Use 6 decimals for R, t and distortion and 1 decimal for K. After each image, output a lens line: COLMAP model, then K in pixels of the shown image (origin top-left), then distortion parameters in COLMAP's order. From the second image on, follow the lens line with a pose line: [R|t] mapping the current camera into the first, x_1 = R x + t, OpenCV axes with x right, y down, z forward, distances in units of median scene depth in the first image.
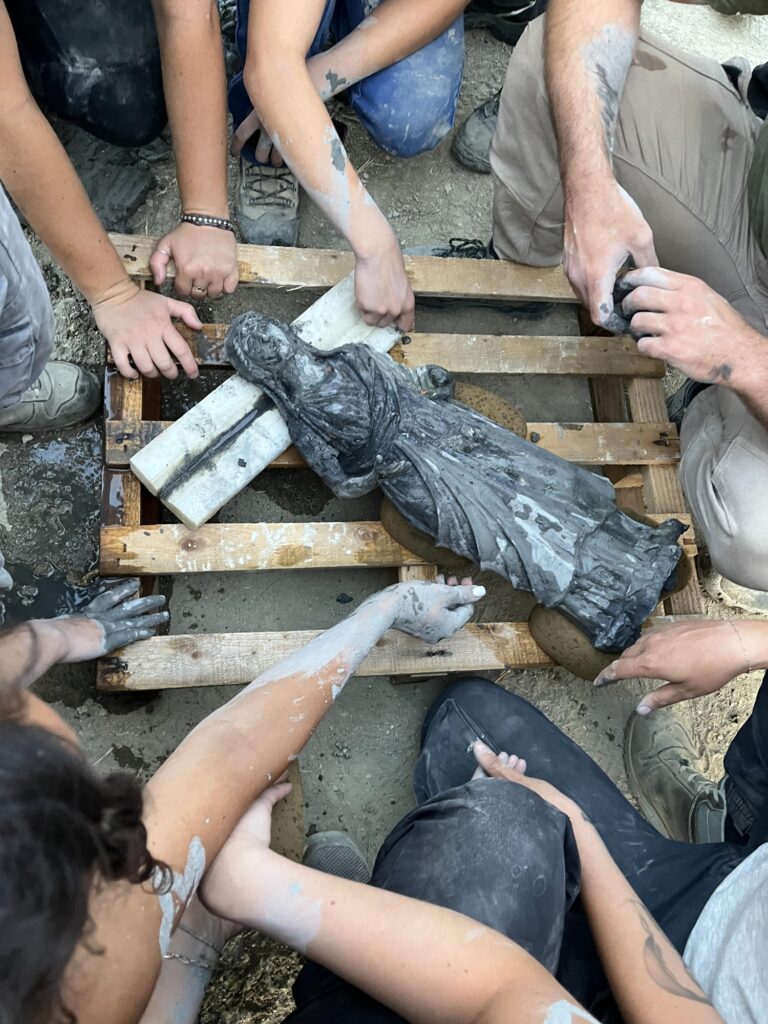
lens RADIAL K [[773.6, 0, 384.0], [0, 773.6, 512.0], [0, 0, 1]] dist [0.087147, -0.001875]
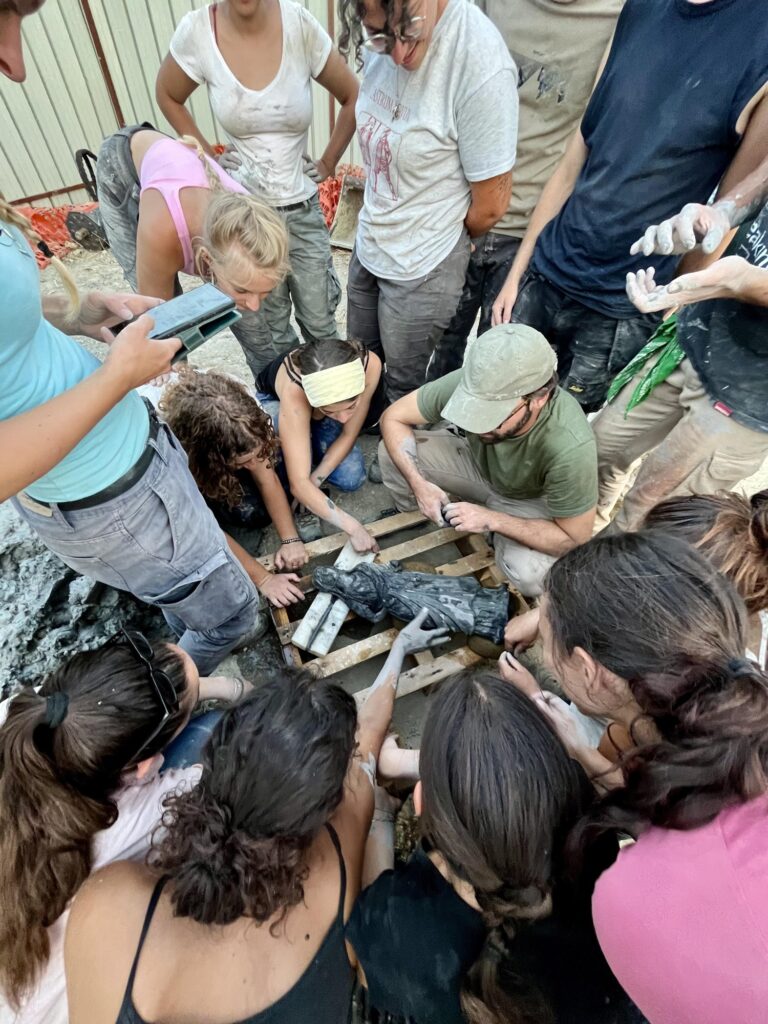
lens RADIAL K [[409.4, 0, 384.0], [0, 409.4, 512.0], [0, 0, 1]] dist [0.000861, 0.000018]
pose [[0.933508, -0.351589, 0.070341, 0.001594], [0.356133, 0.886406, -0.295727, 0.061483], [0.041624, 0.301115, 0.952679, -0.340605]]
